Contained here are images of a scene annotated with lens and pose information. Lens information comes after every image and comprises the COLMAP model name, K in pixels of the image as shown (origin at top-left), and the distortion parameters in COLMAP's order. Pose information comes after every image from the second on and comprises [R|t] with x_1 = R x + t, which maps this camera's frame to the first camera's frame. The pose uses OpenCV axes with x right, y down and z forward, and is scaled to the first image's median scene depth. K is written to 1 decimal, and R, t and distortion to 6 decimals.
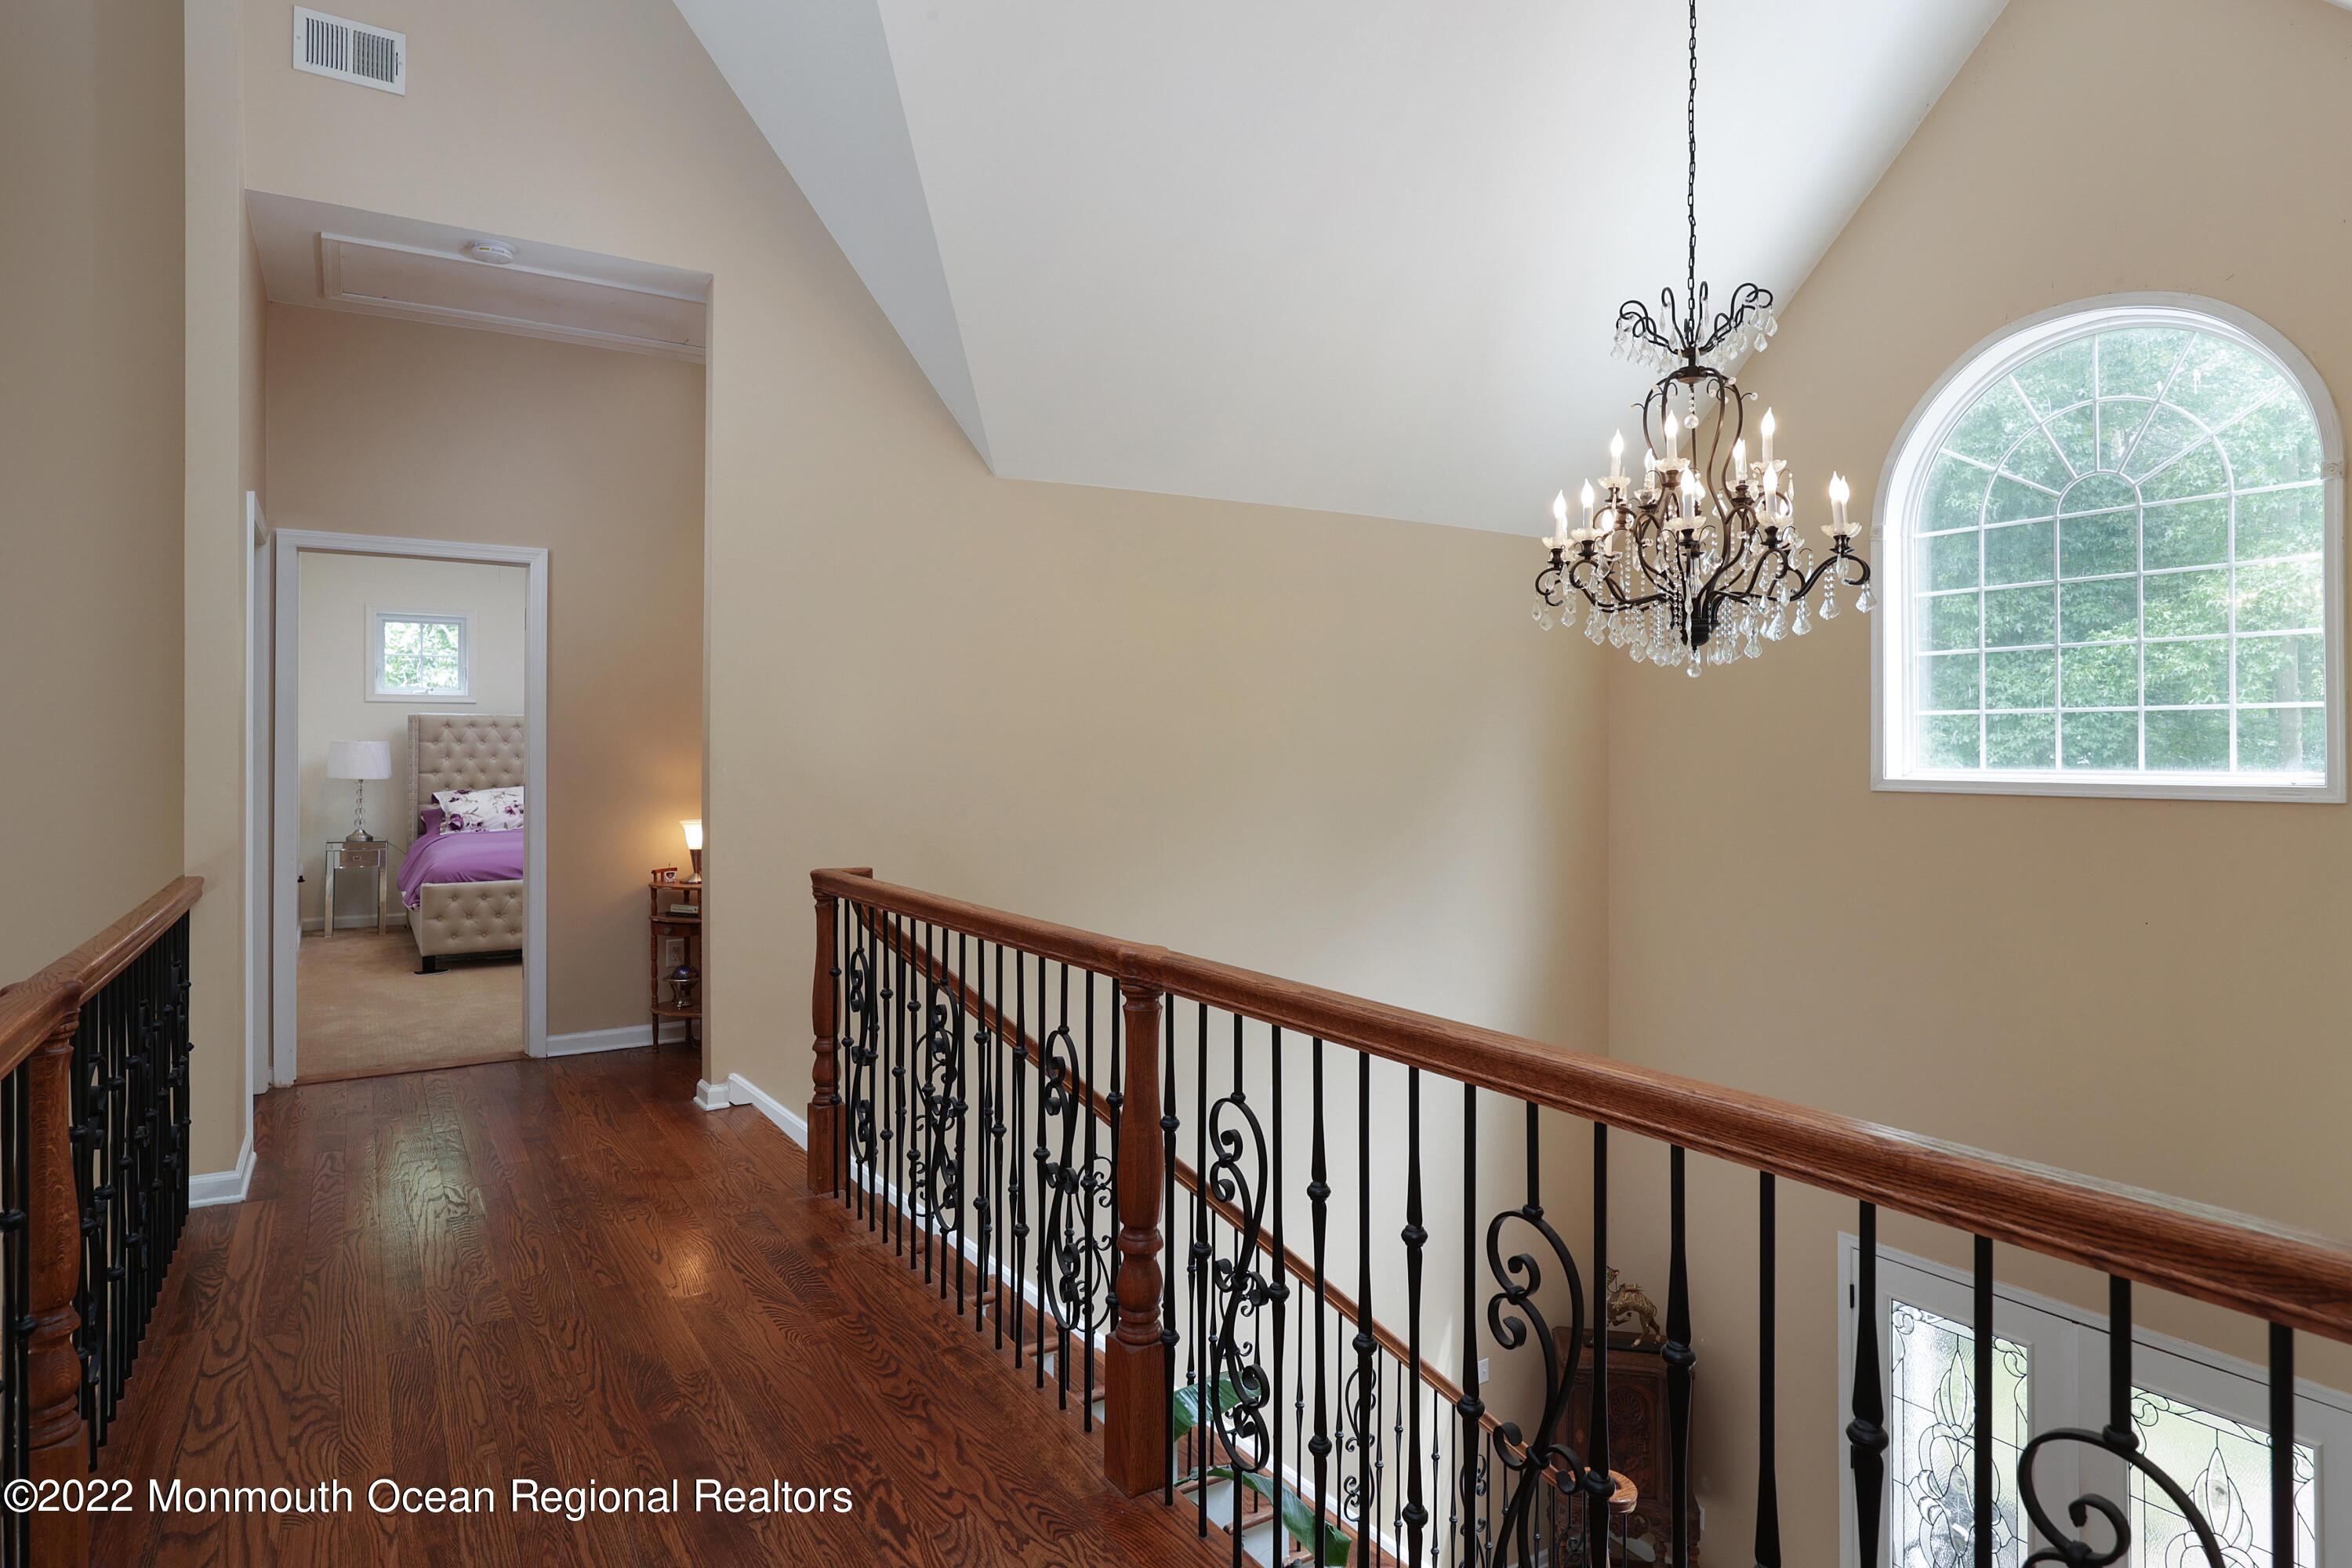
lens RADIAL K [[1294.7, 0, 1170.1], [0, 1294.7, 763.0], [0, 0, 1]] dist [0.003606, -0.002257]
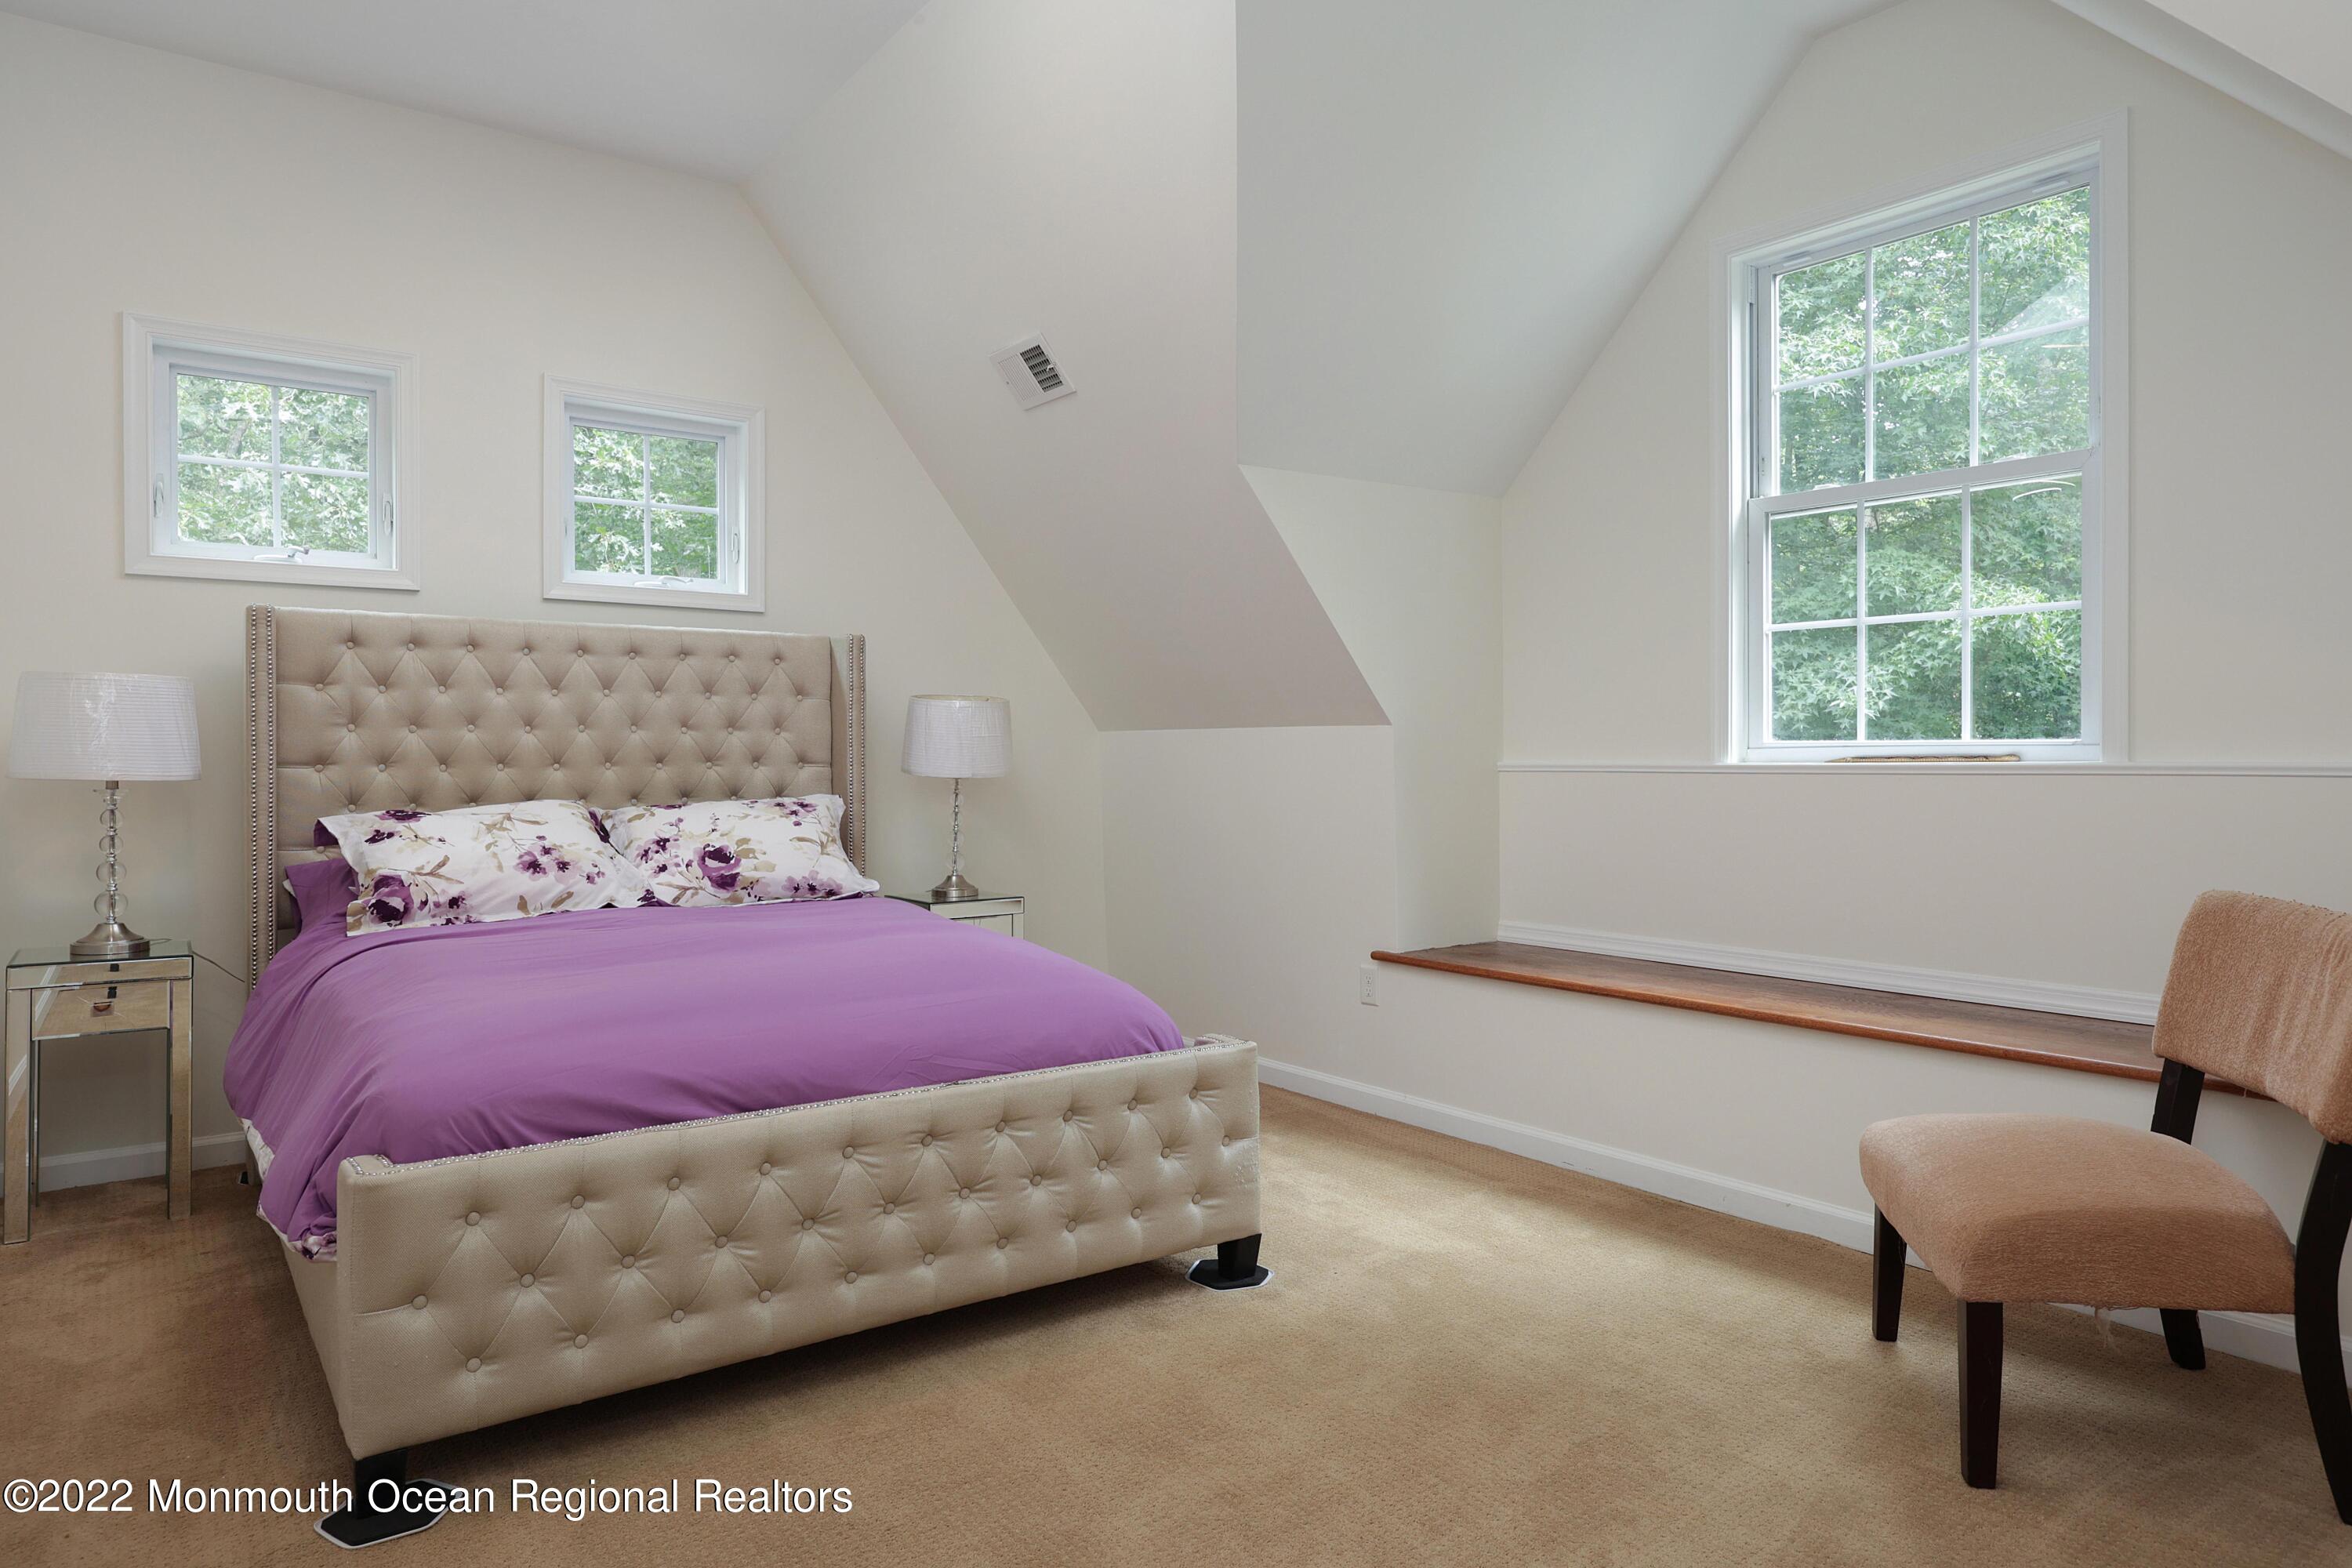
lens RADIAL K [[1405.3, 0, 1179.0], [0, 1405.3, 779.1], [0, 0, 1]] dist [-0.001149, 0.000679]
pose [[0.996702, -0.011078, 0.080384, -0.355798], [0.011044, 0.999939, 0.000864, 0.014081], [-0.080389, 0.000027, 0.996764, 0.580268]]
